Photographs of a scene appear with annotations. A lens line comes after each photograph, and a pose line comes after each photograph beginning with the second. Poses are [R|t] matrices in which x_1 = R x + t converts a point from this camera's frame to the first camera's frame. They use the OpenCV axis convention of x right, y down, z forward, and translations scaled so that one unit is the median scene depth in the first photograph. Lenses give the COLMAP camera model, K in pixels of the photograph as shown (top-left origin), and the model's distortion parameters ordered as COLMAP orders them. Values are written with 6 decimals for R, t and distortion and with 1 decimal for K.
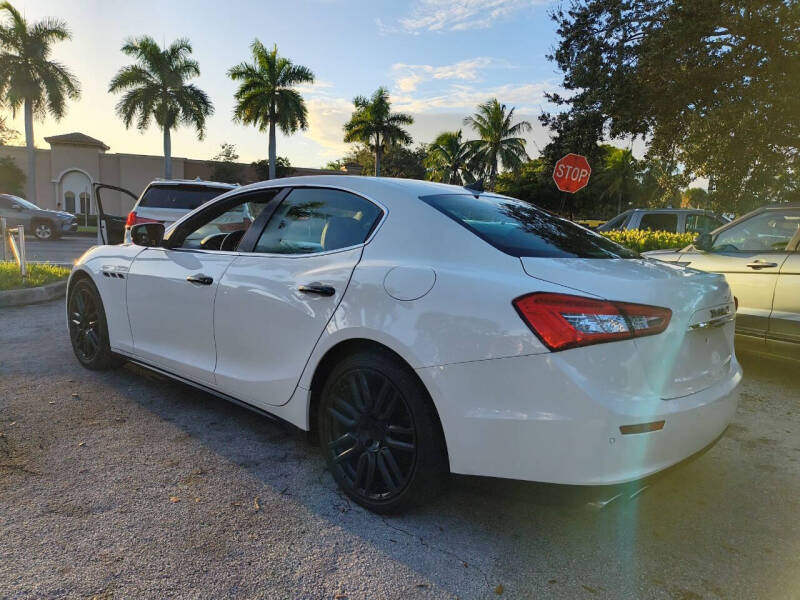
lens RADIAL K [[574.9, 0, 398.5], [0, 574.9, 313.7], [0, 0, 1]] dist [0.046247, -0.045575]
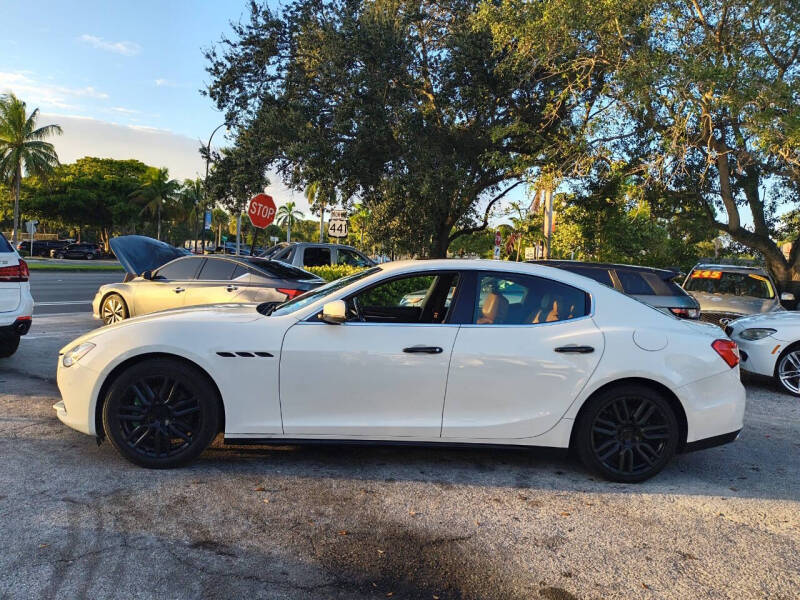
lens RADIAL K [[574.9, 0, 398.5], [0, 574.9, 313.7], [0, 0, 1]] dist [0.046247, -0.045575]
pose [[0.725061, -0.068929, 0.685226, -0.221725], [0.088204, 0.996079, 0.006866, -0.027303], [-0.683012, 0.055461, 0.728298, 0.035114]]
